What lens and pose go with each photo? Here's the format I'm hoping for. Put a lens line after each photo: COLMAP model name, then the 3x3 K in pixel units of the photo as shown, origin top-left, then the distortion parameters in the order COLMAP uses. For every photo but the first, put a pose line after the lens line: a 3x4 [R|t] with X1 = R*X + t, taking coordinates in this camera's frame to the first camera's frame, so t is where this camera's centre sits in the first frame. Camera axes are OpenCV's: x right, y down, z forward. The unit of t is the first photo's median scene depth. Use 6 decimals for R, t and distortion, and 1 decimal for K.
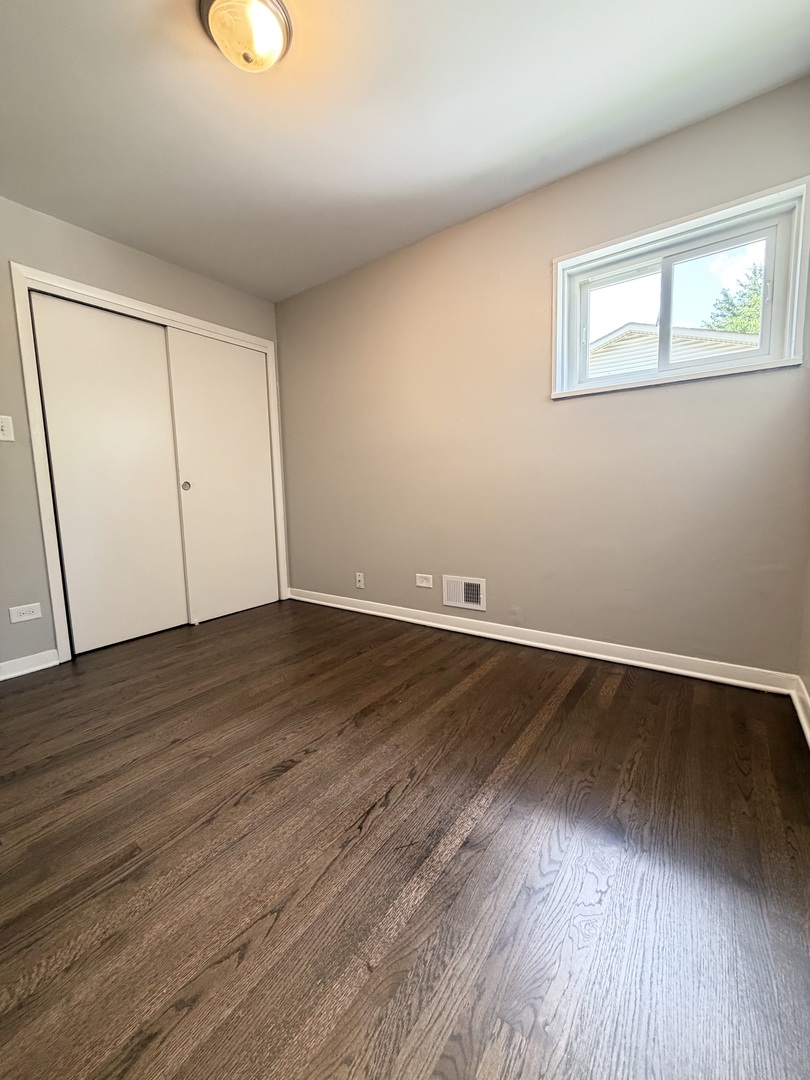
lens RADIAL K [[431.8, 0, 403.2], [0, 431.8, 535.4], [0, 0, 1]] dist [-0.003754, 0.000388]
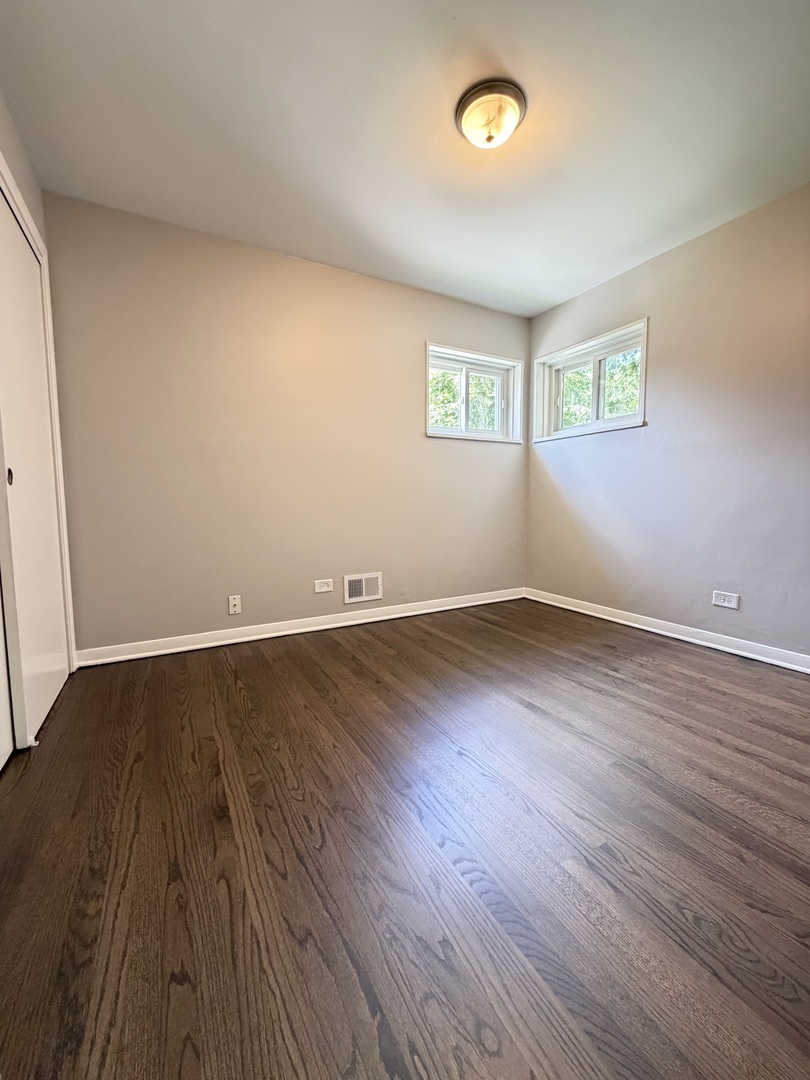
lens RADIAL K [[431.8, 0, 403.2], [0, 431.8, 535.4], [0, 0, 1]] dist [-0.003754, 0.000388]
pose [[0.424639, -0.051708, 0.903885, -1.010930], [0.095917, 0.995318, 0.011877, -0.010455], [-0.900268, 0.081655, 0.427611, 0.485307]]
